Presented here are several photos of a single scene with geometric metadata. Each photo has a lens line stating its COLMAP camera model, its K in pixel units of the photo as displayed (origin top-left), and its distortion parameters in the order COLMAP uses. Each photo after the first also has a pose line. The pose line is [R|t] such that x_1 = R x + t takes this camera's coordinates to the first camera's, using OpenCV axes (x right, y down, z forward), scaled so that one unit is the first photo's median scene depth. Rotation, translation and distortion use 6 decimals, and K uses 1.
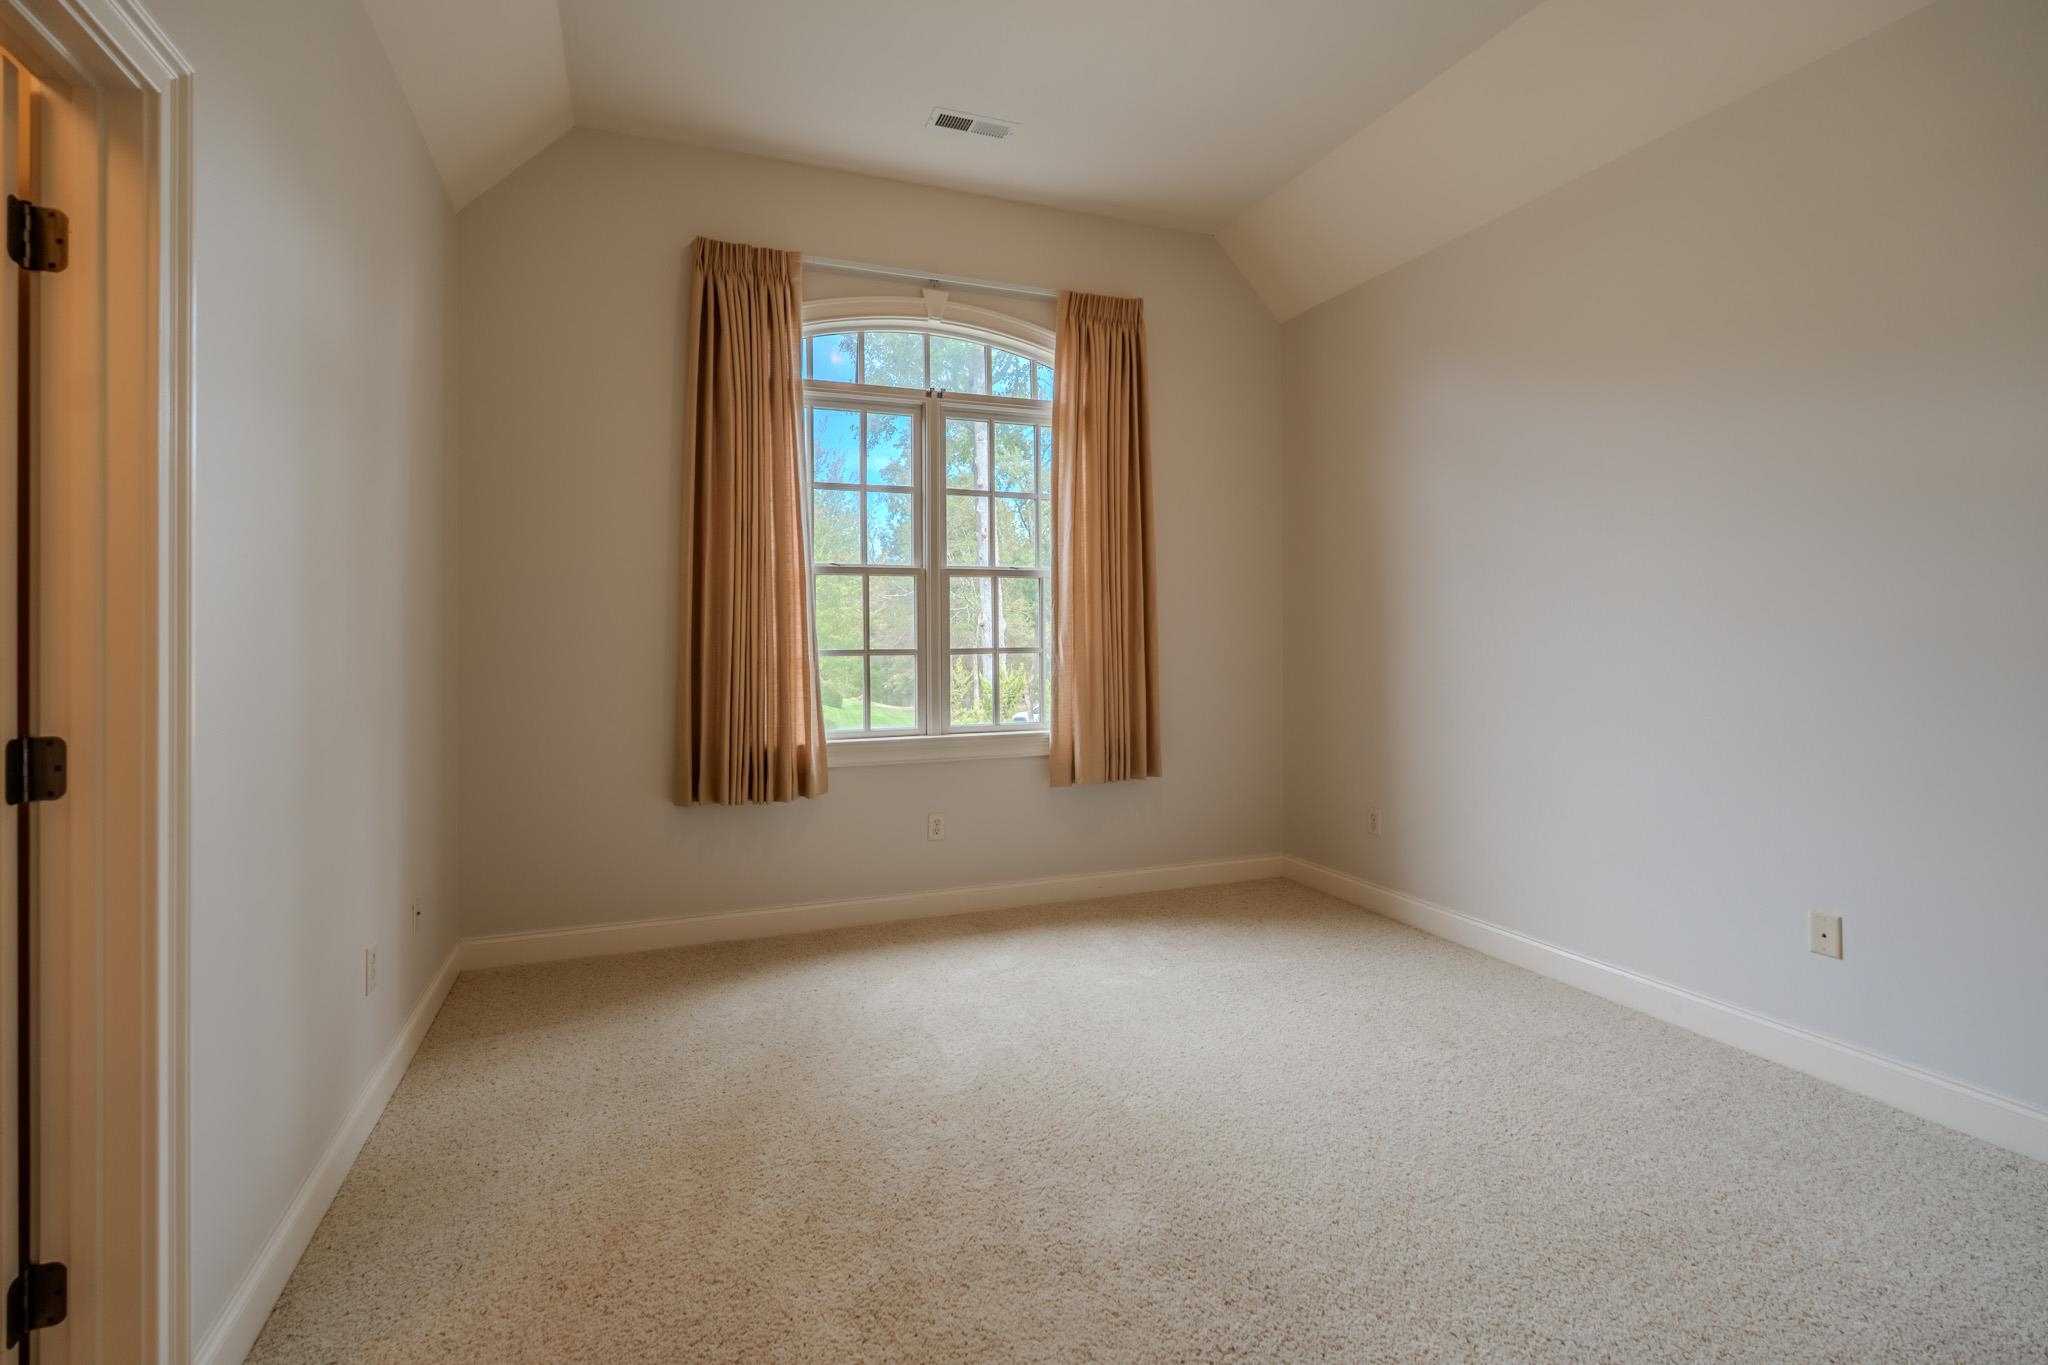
lens RADIAL K [[922.9, 0, 1016.3], [0, 922.9, 630.7], [0, 0, 1]] dist [-0.001352, 0.000091]
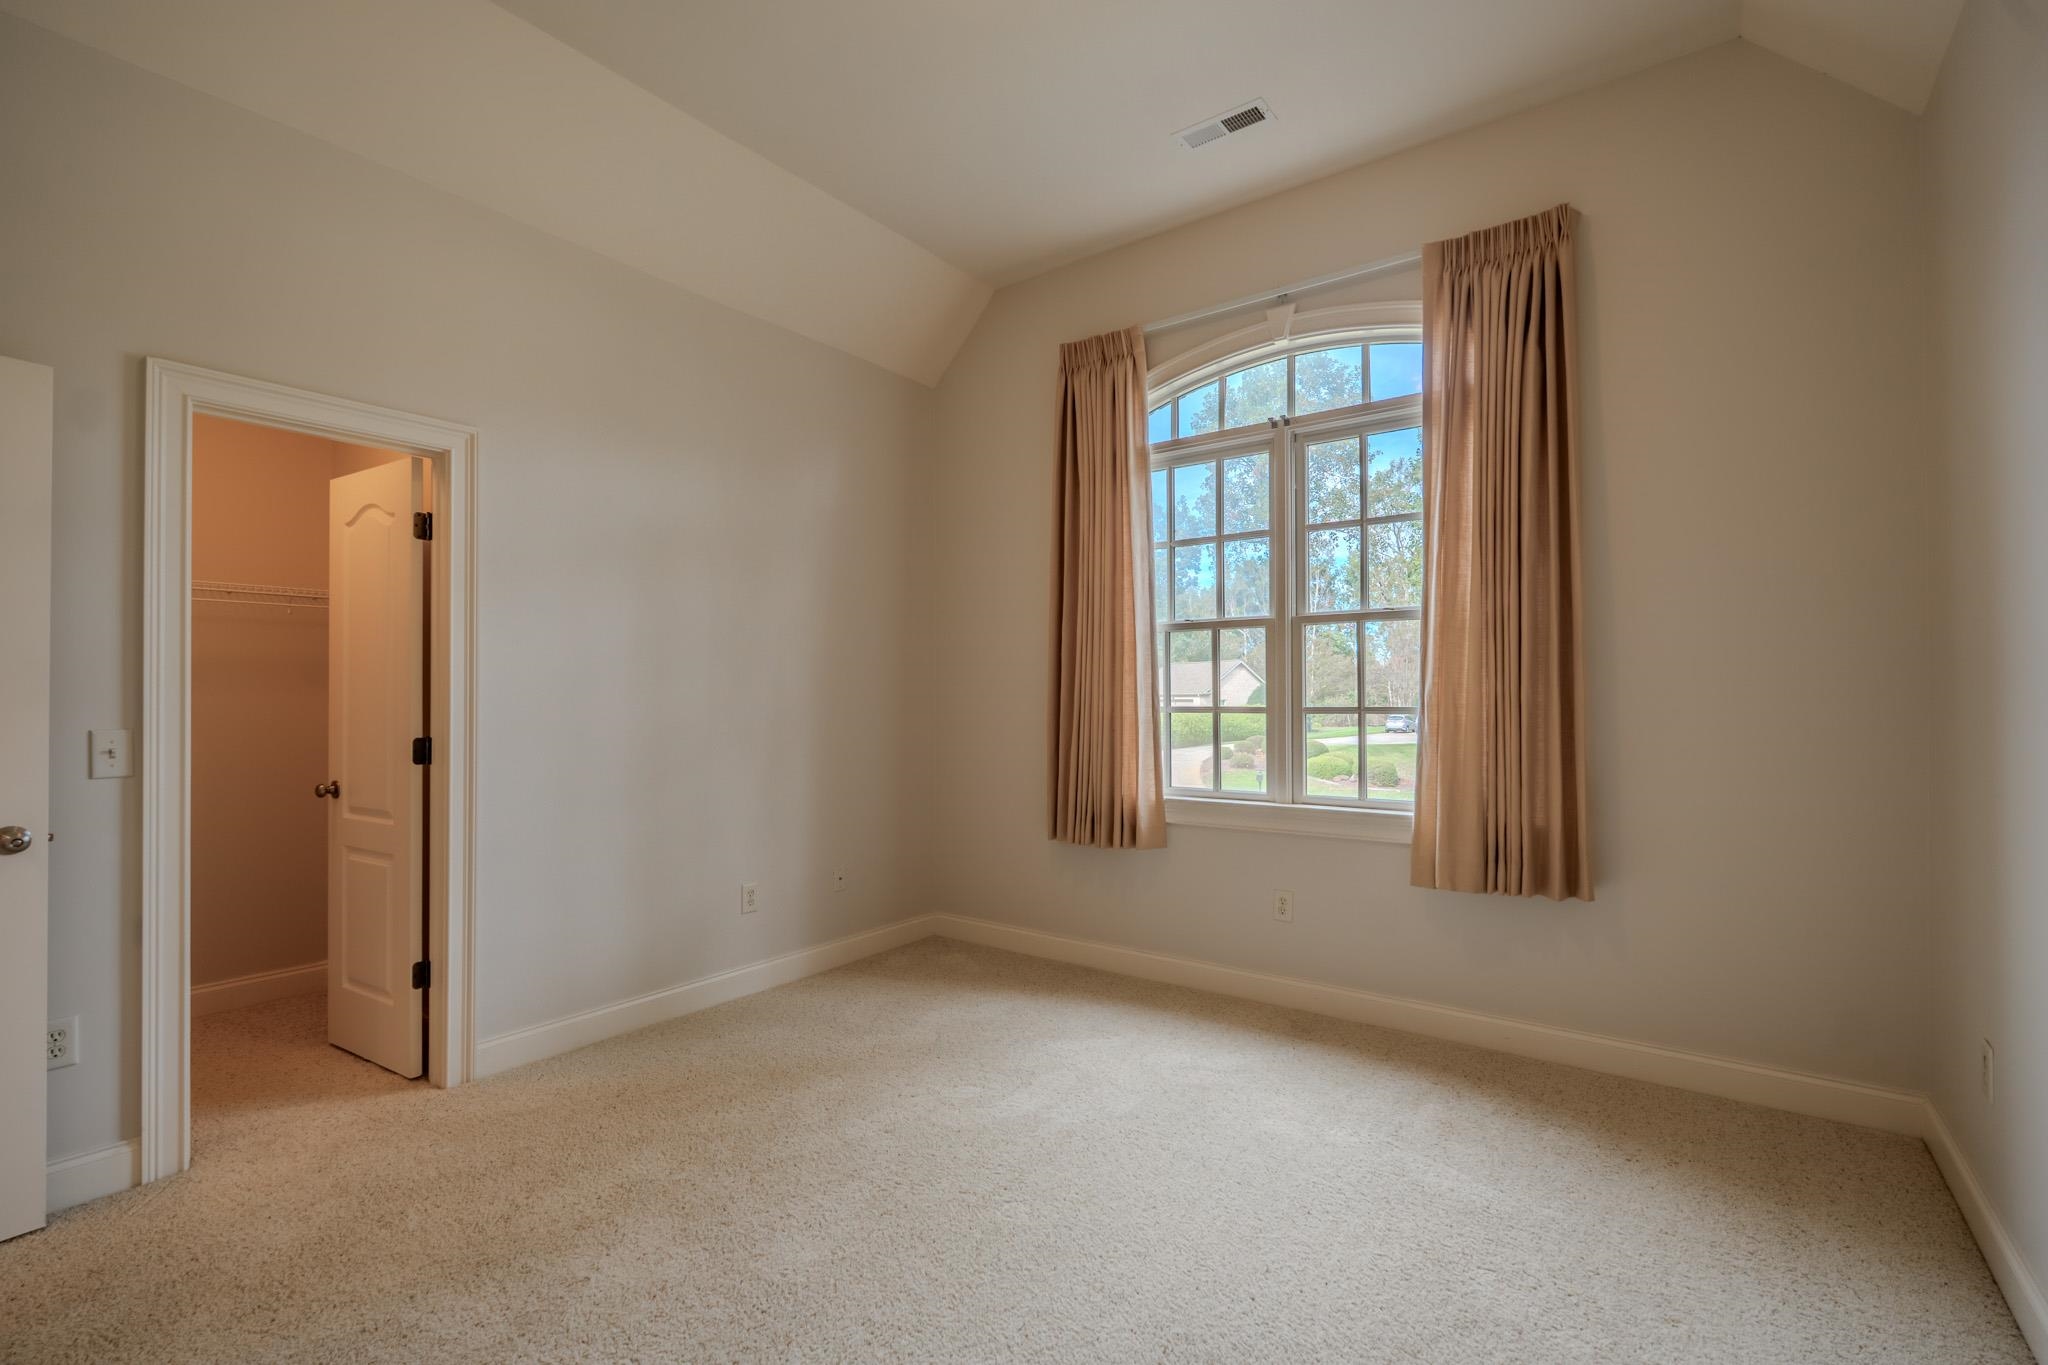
lens RADIAL K [[923.9, 0, 1029.6], [0, 923.9, 682.4], [0, 0, 1]] dist [-0.004801, -0.000422]
pose [[0.538505, -0.007492, -0.842589, 0.533718], [0.006051, 0.999969, -0.005025, -0.001058], [0.842601, -0.002393, 0.538534, 0.310223]]
